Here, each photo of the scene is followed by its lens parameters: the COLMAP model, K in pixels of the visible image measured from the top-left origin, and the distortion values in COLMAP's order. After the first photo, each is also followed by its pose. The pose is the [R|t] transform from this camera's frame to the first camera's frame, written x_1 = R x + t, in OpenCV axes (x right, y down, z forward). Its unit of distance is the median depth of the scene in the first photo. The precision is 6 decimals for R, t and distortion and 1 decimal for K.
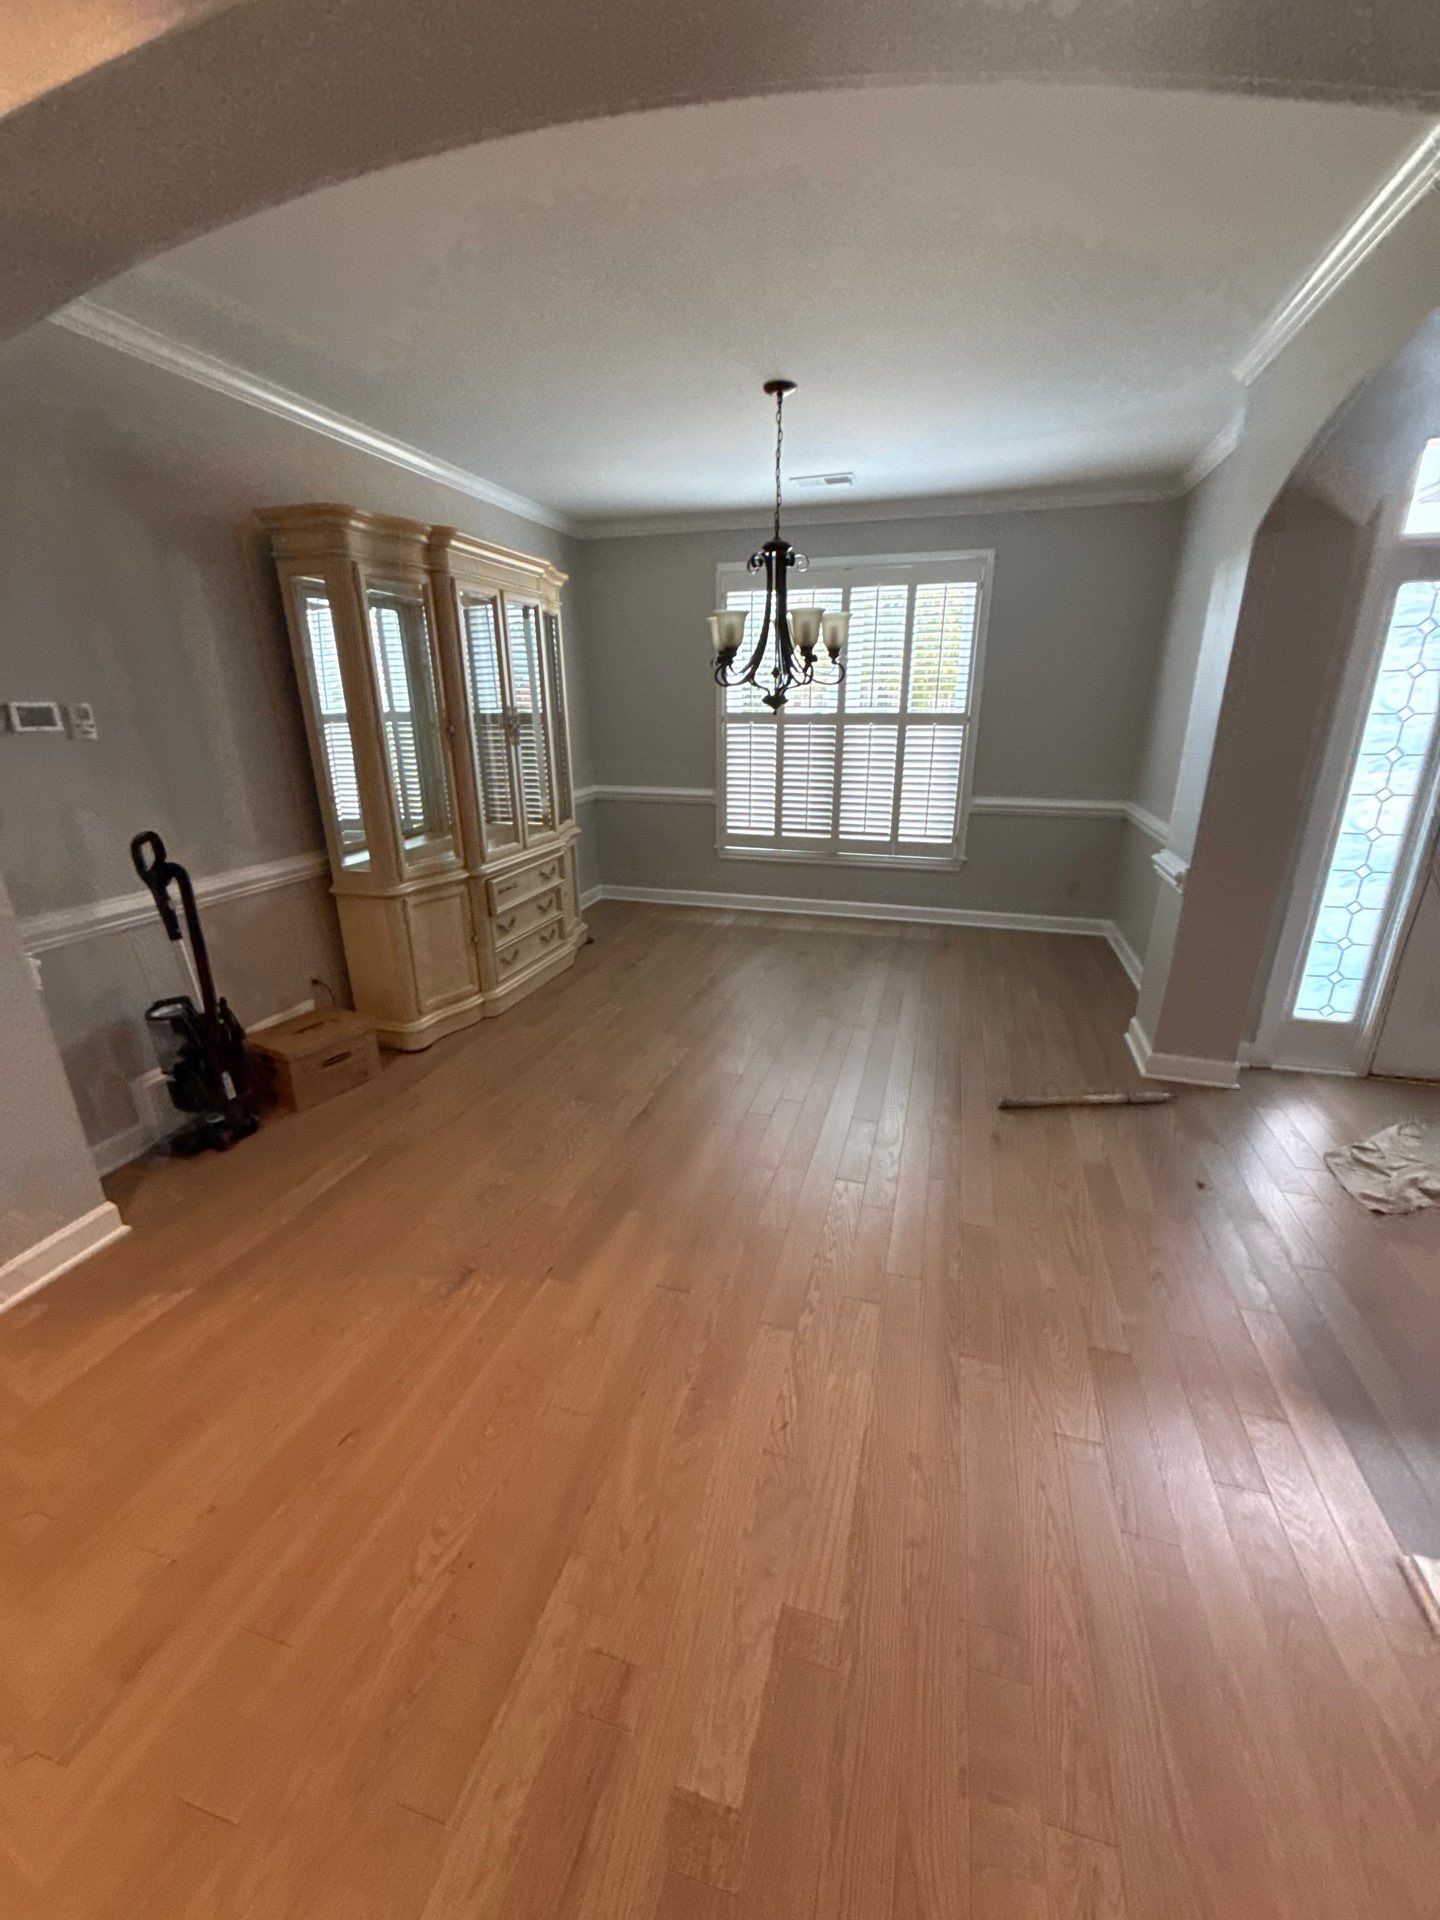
lens RADIAL K [[757.9, 0, 720.0], [0, 757.9, 960.0], [0, 0, 1]] dist [0.000334, 0.000954]
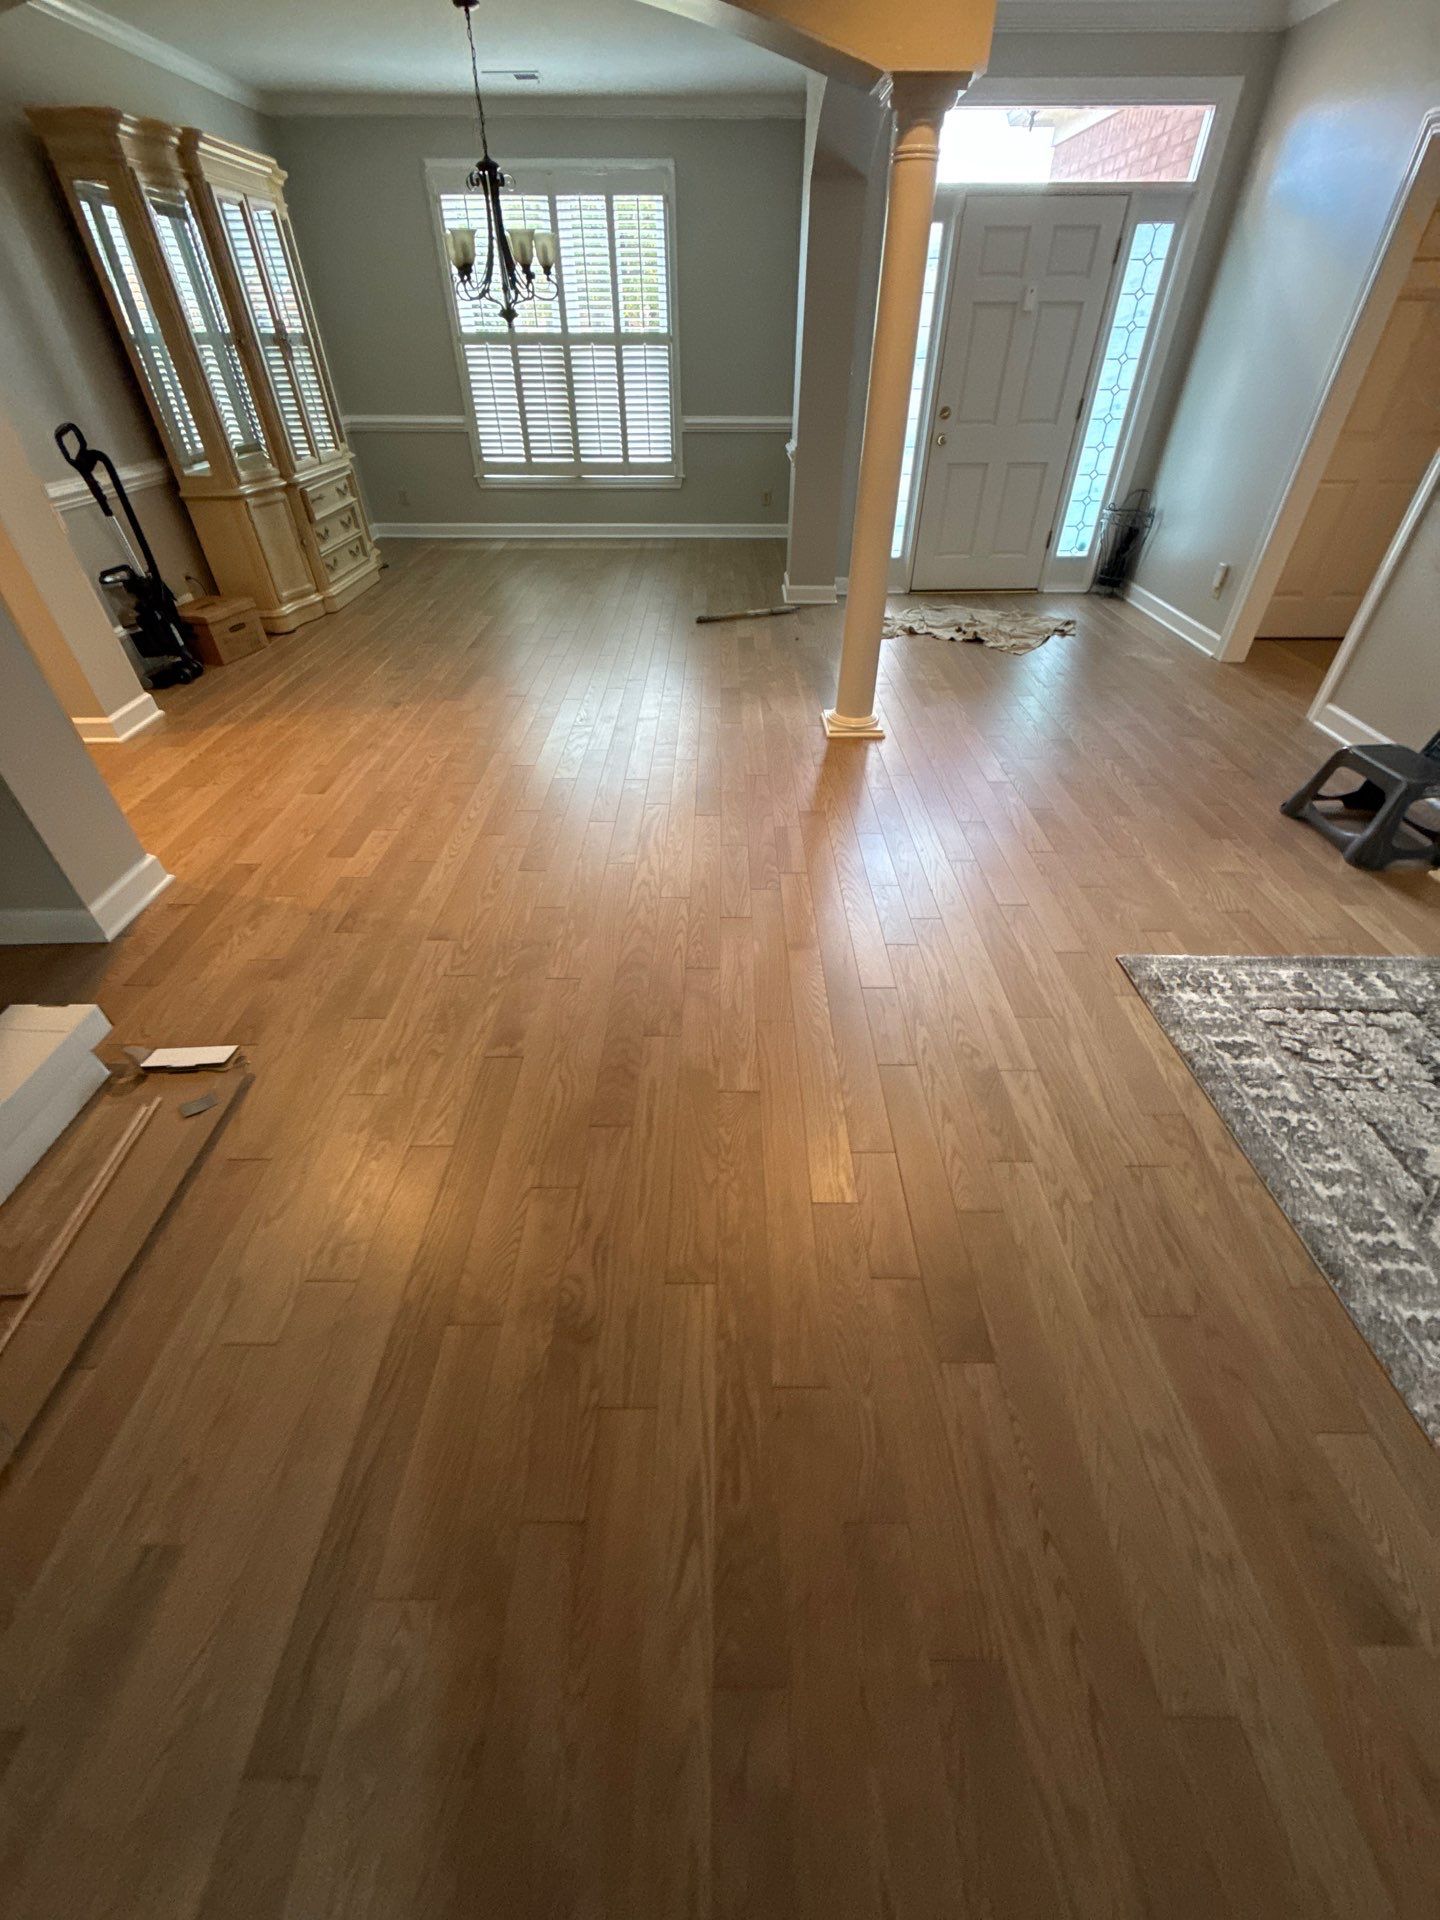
lens RADIAL K [[765.8, 0, 720.0], [0, 765.8, 960.0], [0, 0, 1]] dist [0.000724, -0.000597]
pose [[0.957367, -0.180458, 0.225572, -0.064690], [0.090662, 0.929114, 0.358507, 0.212130], [-0.274278, -0.322772, 0.905864, -0.553817]]
